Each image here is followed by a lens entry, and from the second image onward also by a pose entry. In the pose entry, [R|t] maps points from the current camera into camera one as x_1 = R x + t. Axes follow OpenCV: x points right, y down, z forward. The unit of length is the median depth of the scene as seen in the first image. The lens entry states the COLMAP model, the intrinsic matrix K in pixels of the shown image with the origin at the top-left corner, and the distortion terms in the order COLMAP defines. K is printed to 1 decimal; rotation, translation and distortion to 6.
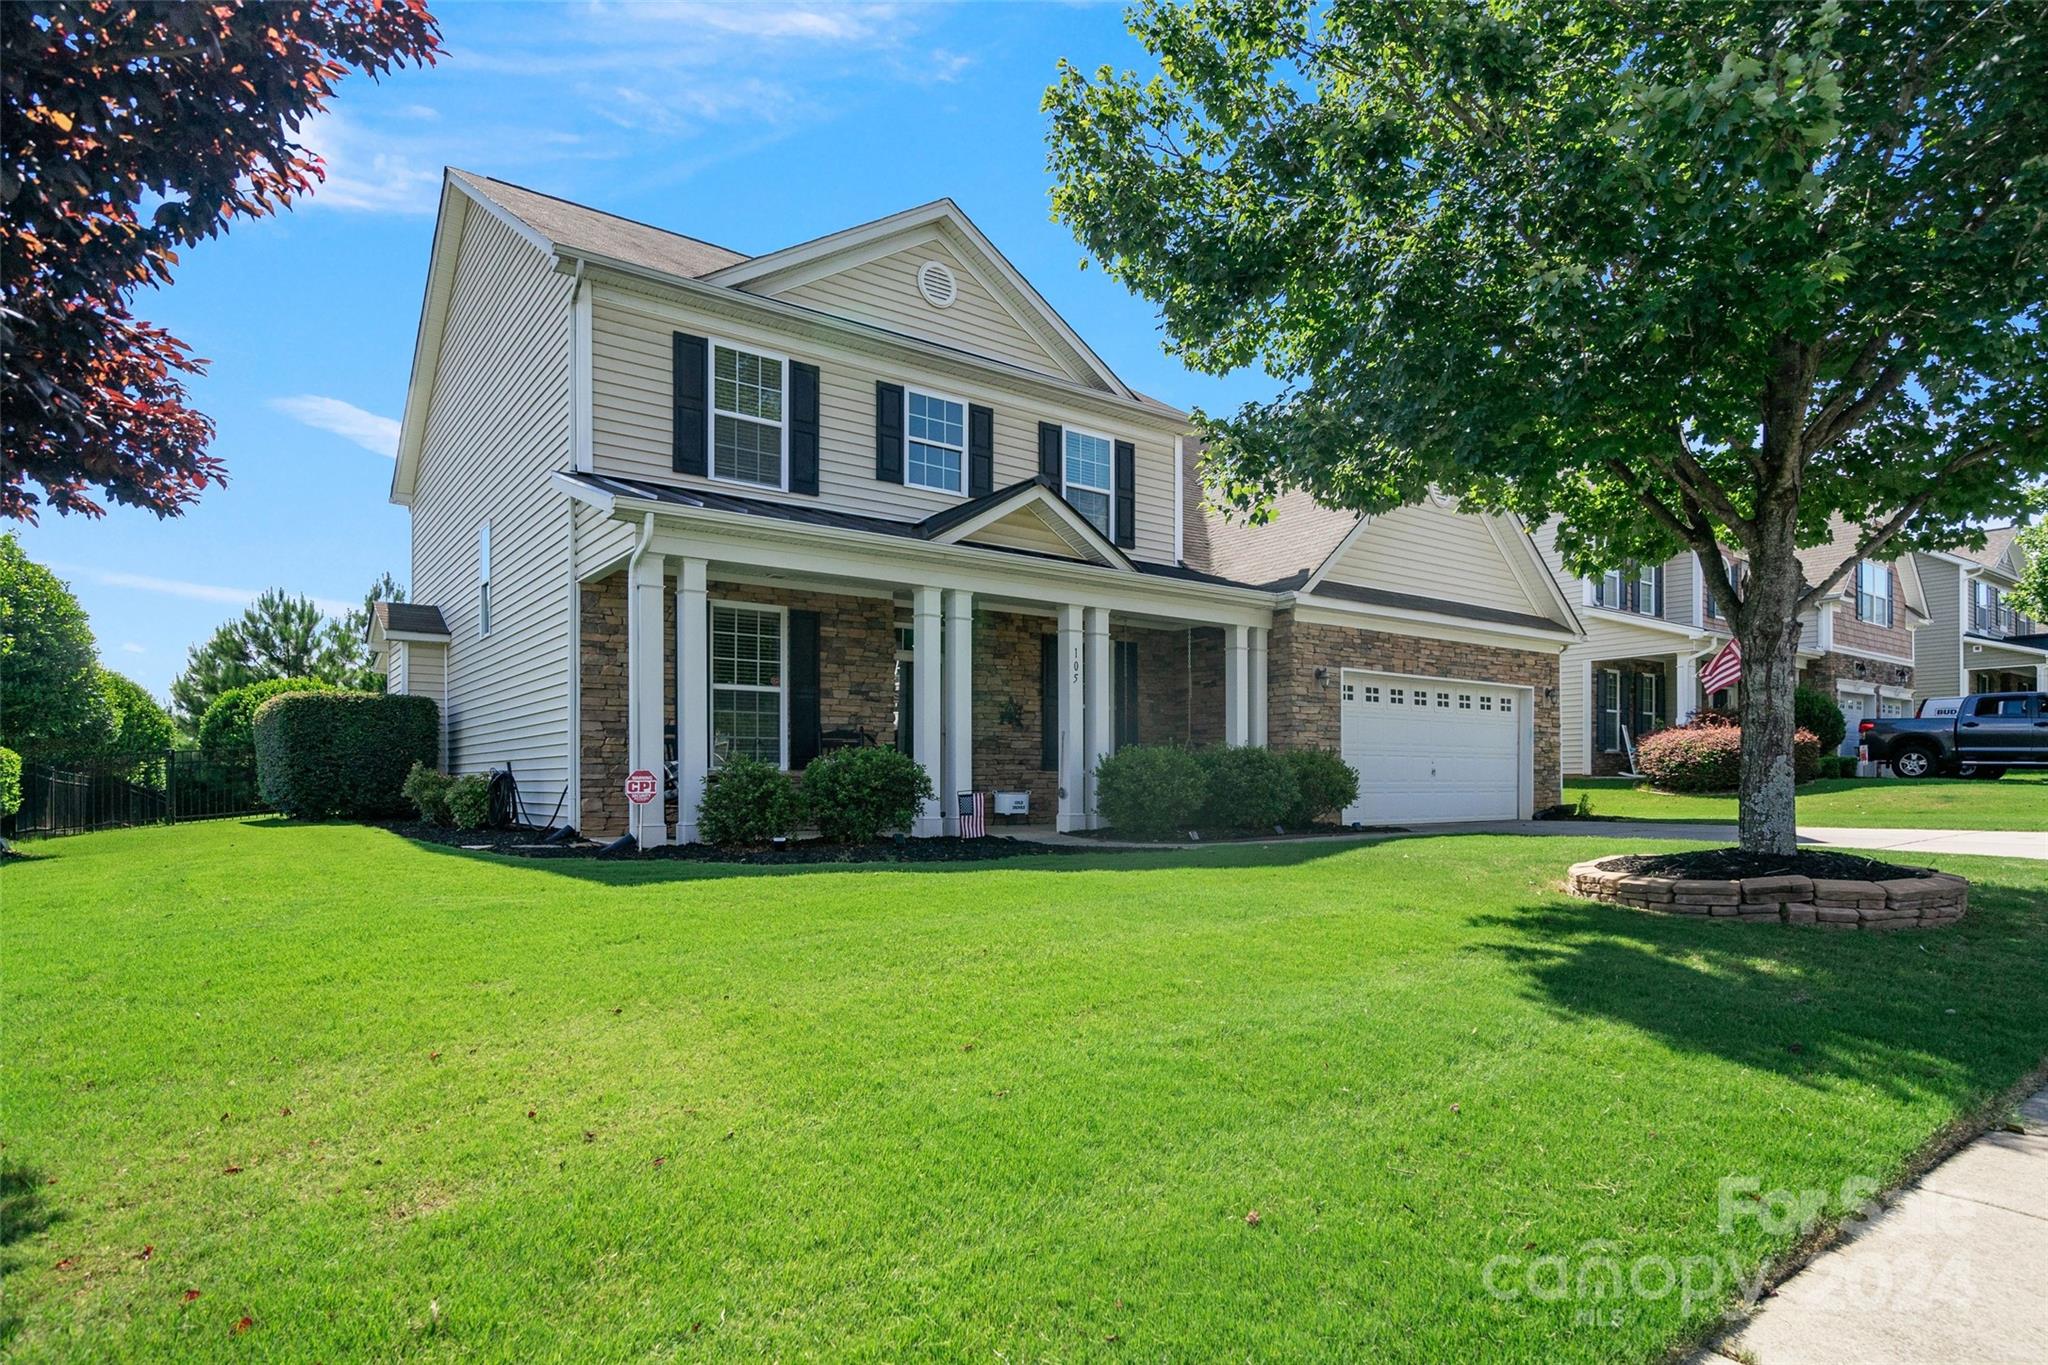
lens RADIAL K [[1083.9, 0, 1023.5], [0, 1083.9, 769.8], [0, 0, 1]] dist [-0.000987, -0.000025]
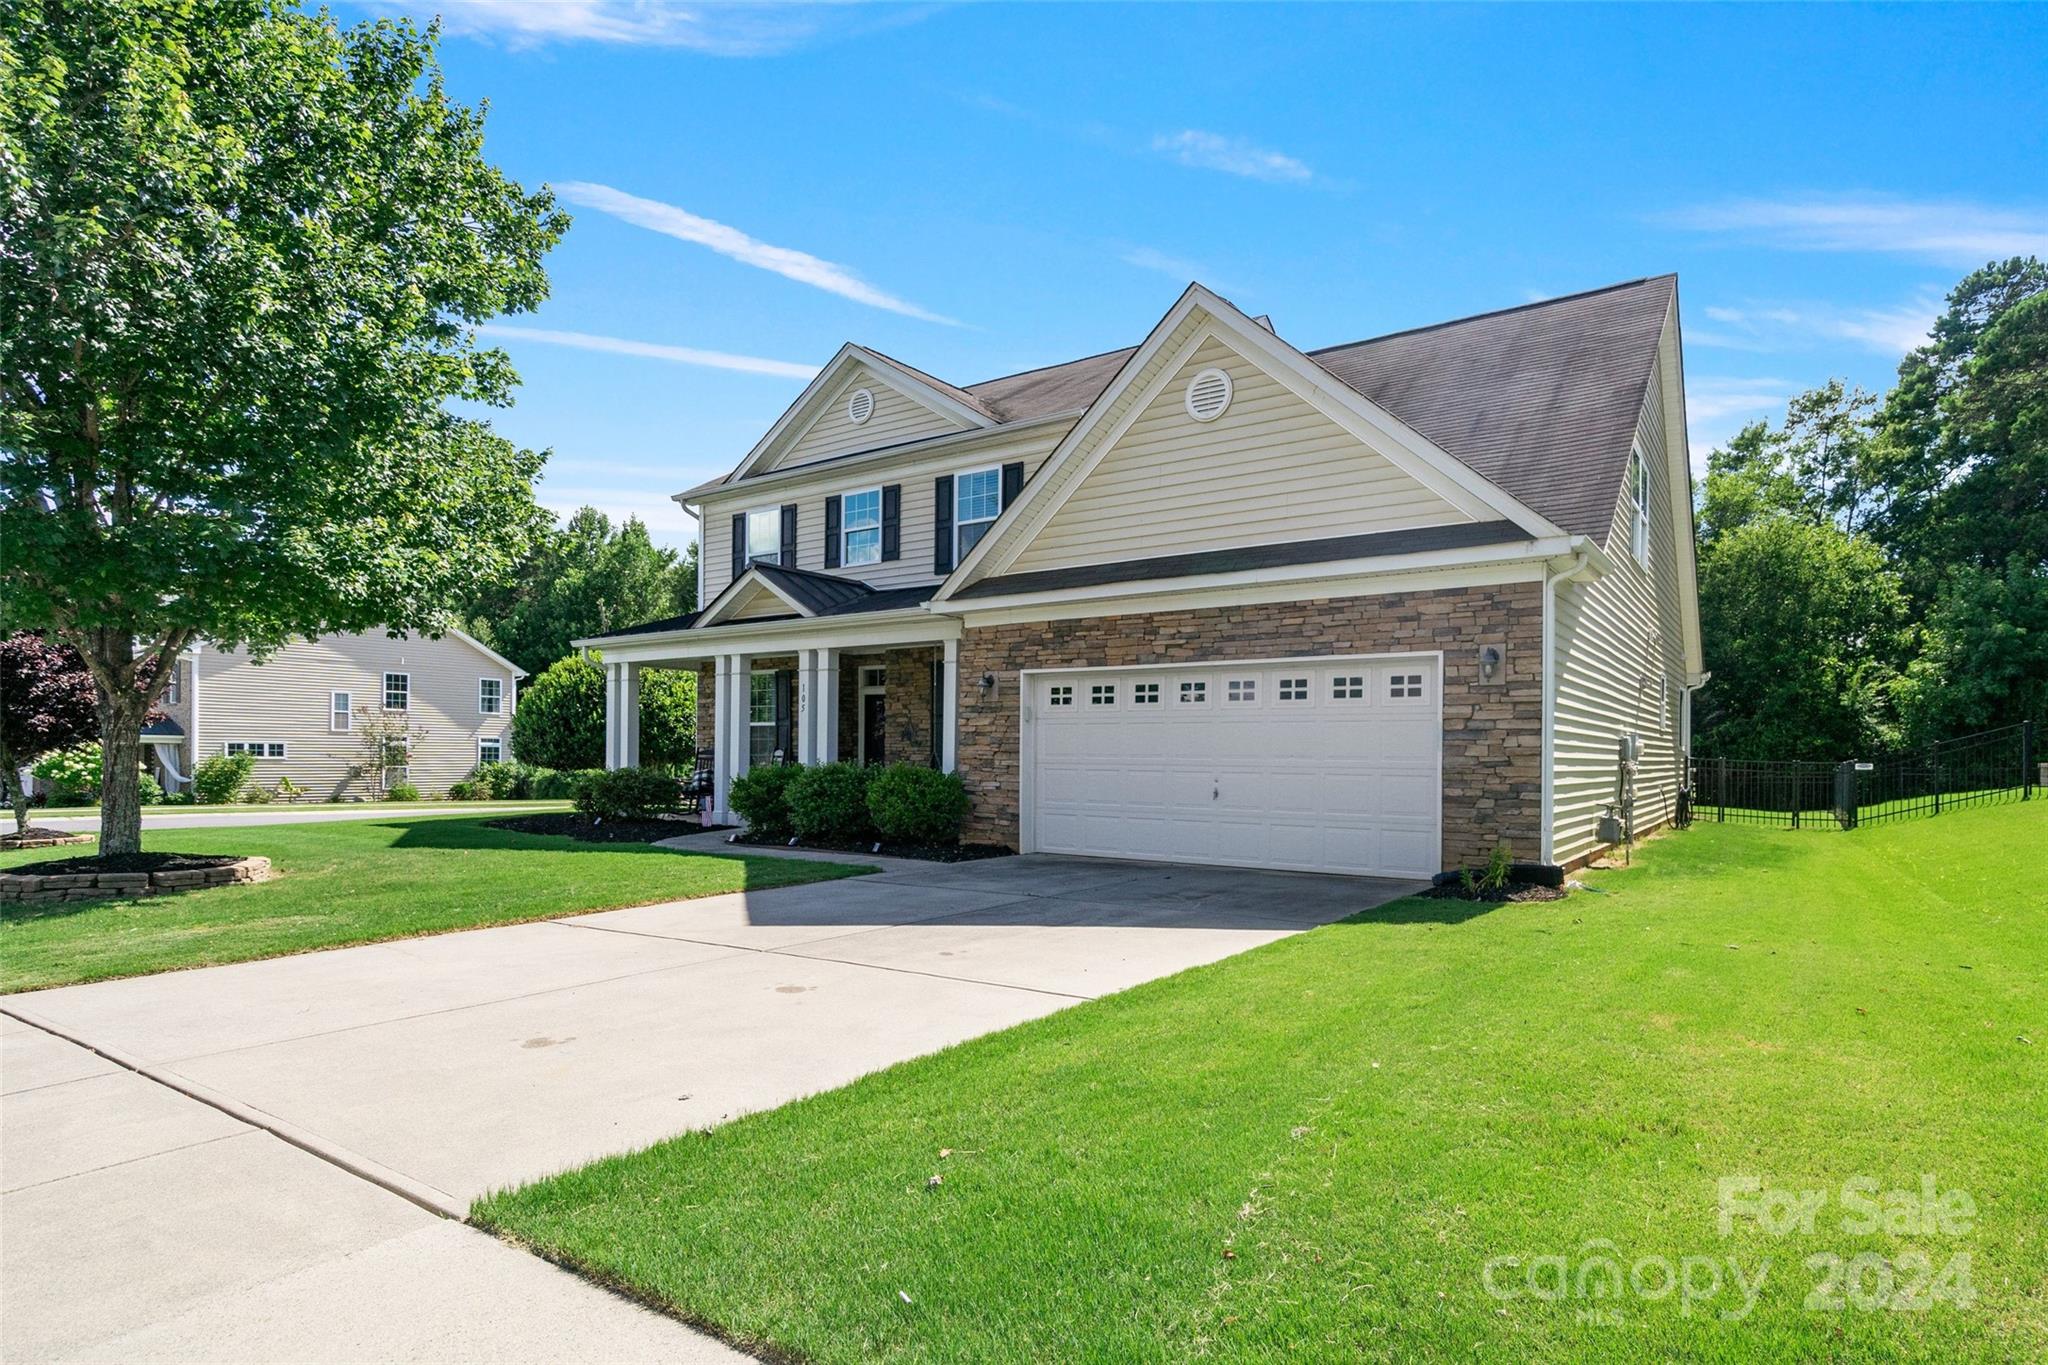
lens RADIAL K [[1083.9, 0, 1023.6], [0, 1083.9, 755.0], [0, 0, 1]] dist [-0.000987, -0.000025]
pose [[0.297489, -0.001993, -0.954723, 1.169597], [-0.006605, 0.999970, -0.004146, -0.022345], [0.954702, 0.007539, 0.297467, 0.764535]]
